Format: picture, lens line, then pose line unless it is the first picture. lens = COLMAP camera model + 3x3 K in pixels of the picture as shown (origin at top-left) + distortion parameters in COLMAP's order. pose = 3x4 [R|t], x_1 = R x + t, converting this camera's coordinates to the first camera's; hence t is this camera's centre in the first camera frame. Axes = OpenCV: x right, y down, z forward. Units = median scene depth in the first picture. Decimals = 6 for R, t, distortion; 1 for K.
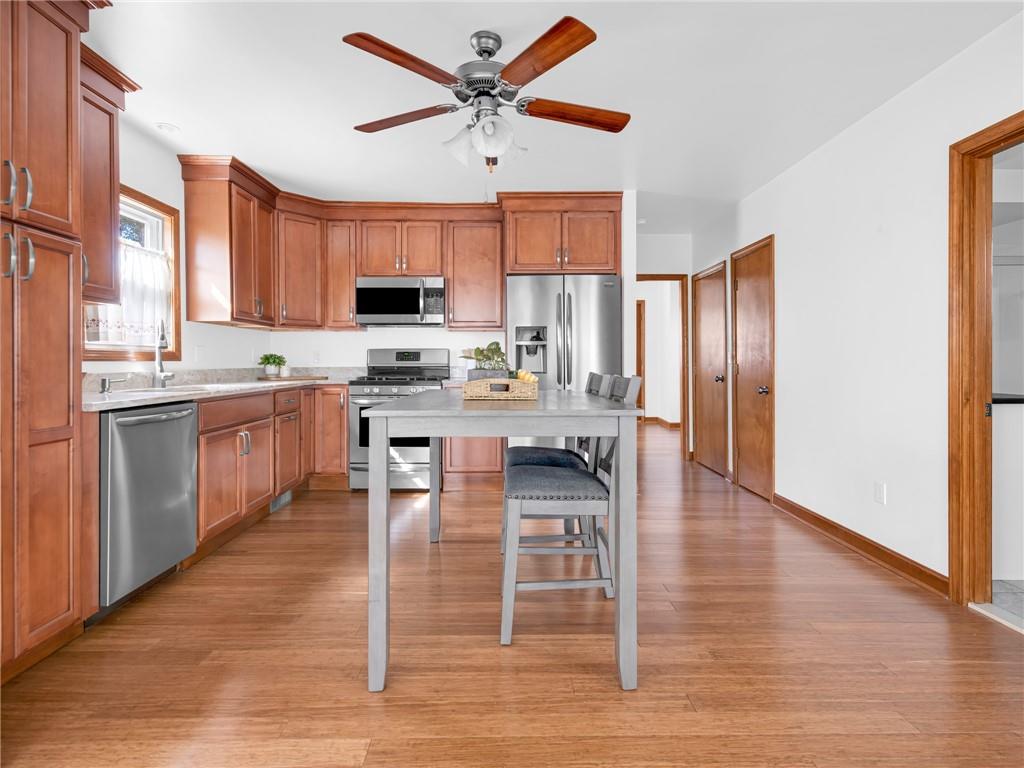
lens RADIAL K [[445.9, 0, 499.3], [0, 445.9, 362.2], [0, 0, 1]] dist [0.003877, -0.000388]
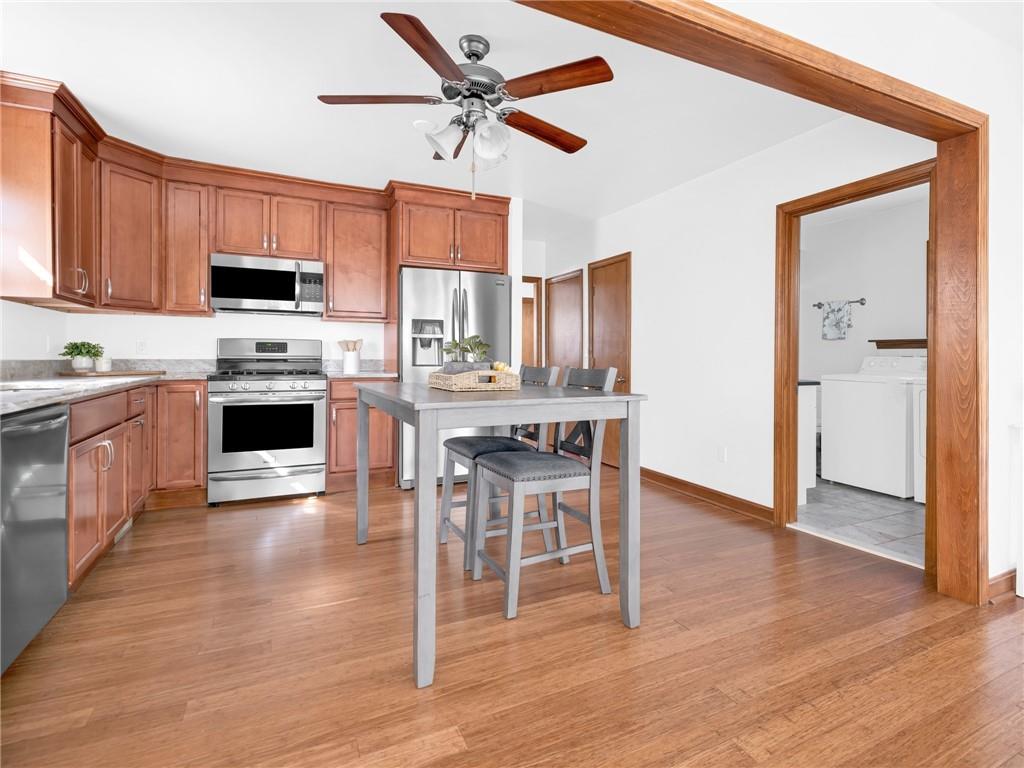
lens RADIAL K [[440.5, 0, 515.4], [0, 440.5, 356.2], [0, 0, 1]] dist [0.003214, -0.000618]
pose [[0.925790, 0.006441, 0.377983, -0.112071], [-0.007073, 0.999975, 0.000283, 0.000758], [-0.377972, -0.002936, 0.925812, 0.005260]]
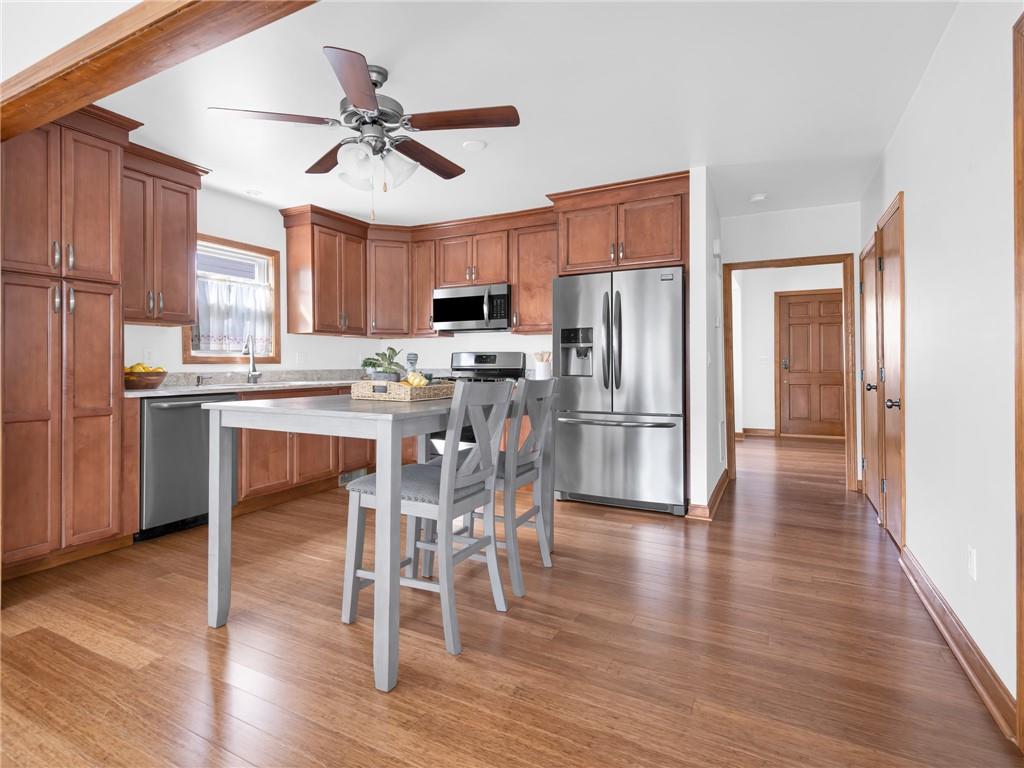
lens RADIAL K [[424.2, 0, 454.8], [0, 424.2, 363.0], [0, 0, 1]] dist [0.008402, -0.000296]
pose [[0.907319, -0.000407, -0.420442, 0.205475], [-0.000785, 0.999996, -0.002662, -0.001385], [0.420441, 0.002746, 0.907316, 0.046378]]
